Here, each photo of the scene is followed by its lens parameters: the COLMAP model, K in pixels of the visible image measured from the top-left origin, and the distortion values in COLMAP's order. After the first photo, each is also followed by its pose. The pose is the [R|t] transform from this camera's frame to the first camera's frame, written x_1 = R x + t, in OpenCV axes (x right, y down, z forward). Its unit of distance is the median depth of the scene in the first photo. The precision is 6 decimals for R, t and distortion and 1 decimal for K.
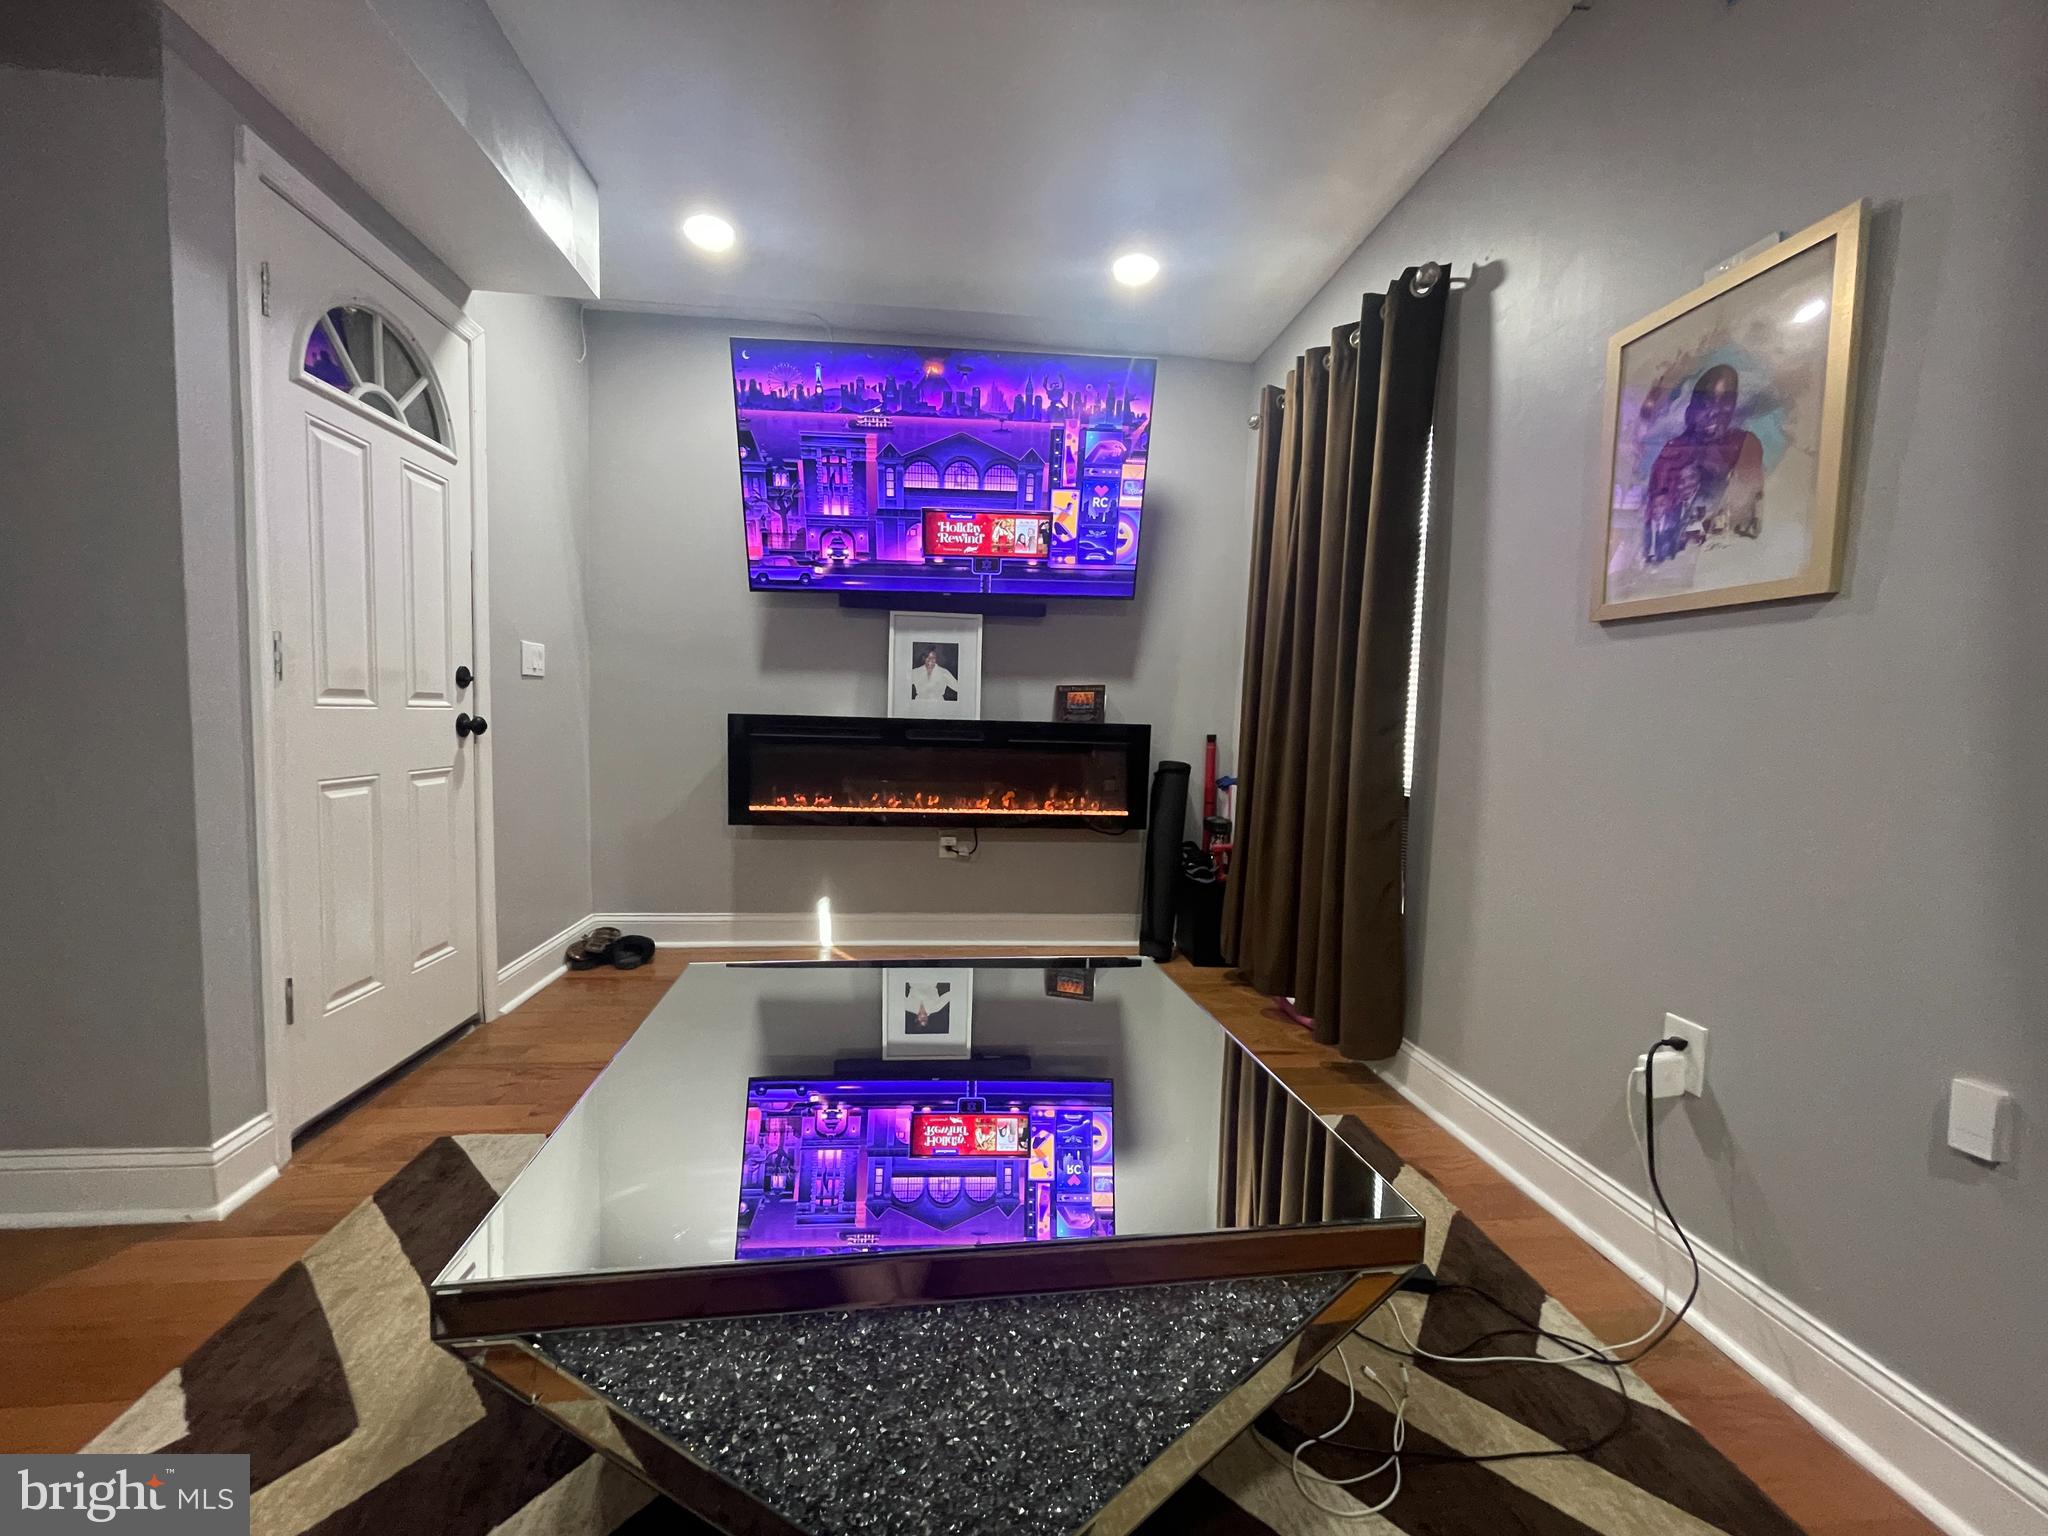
lens RADIAL K [[819.8, 0, 1011.9], [0, 819.8, 770.0], [0, 0, 1]] dist [-0.002021, 0.000561]
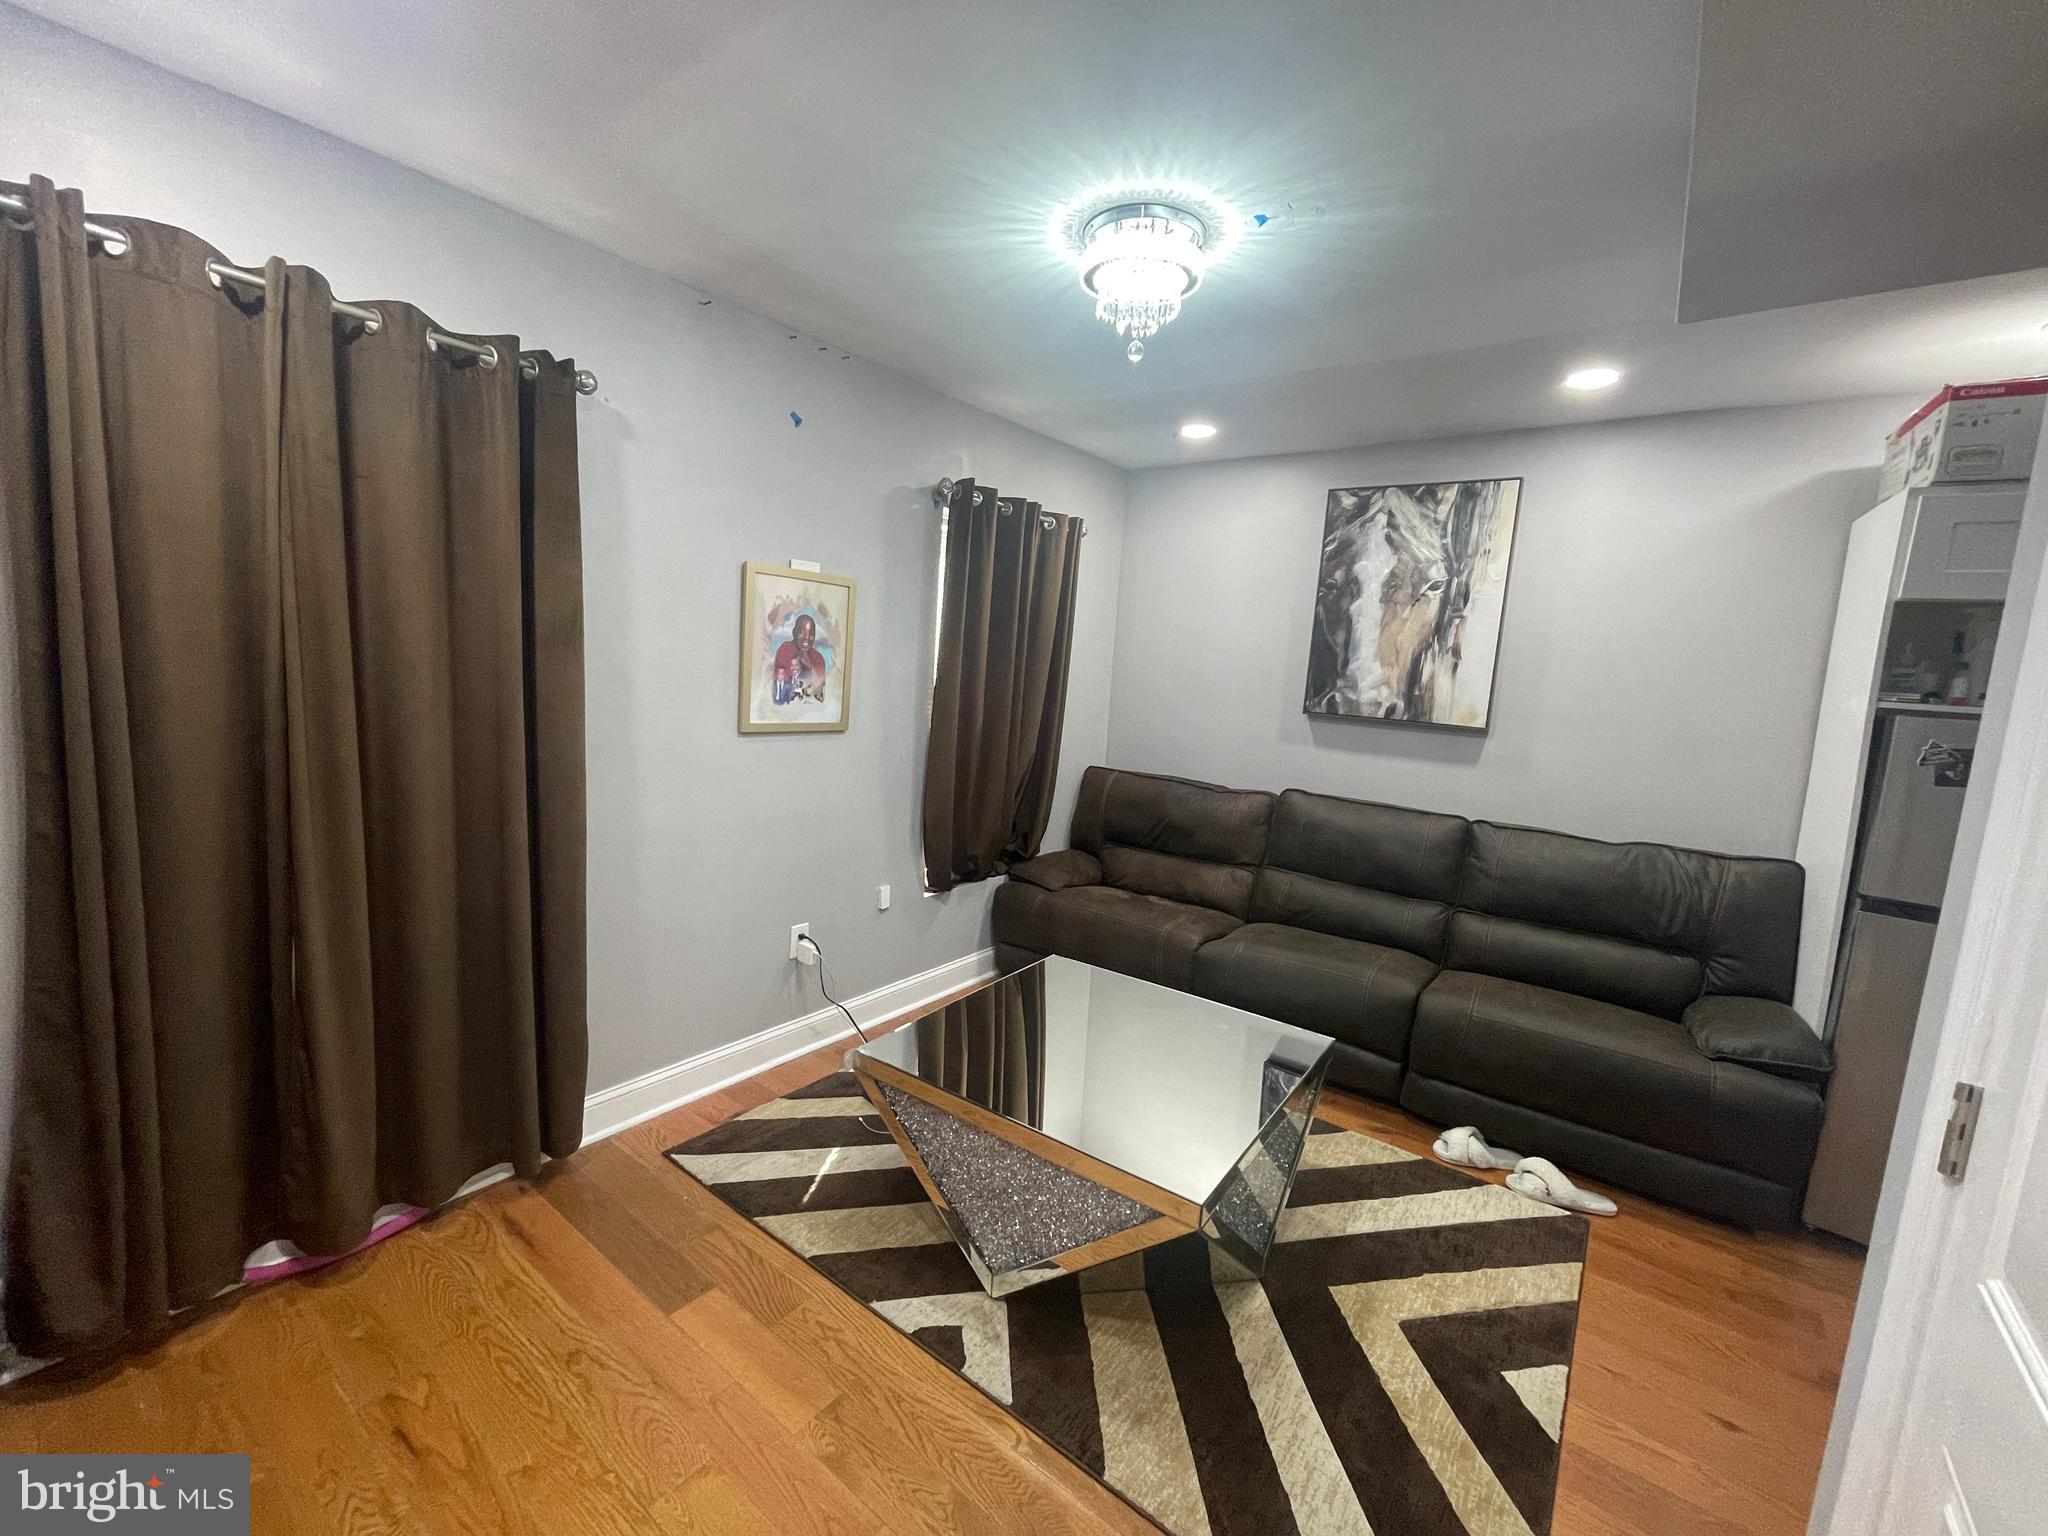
lens RADIAL K [[831.9, 0, 1003.4], [0, 831.9, 770.1], [0, 0, 1]] dist [-0.014643, 0.009009]
pose [[-0.709390, -0.161267, 0.686119, -0.661485], [-0.029085, 0.979341, 0.200115, -0.367298], [-0.704216, 0.122004, -0.699425, 1.456763]]
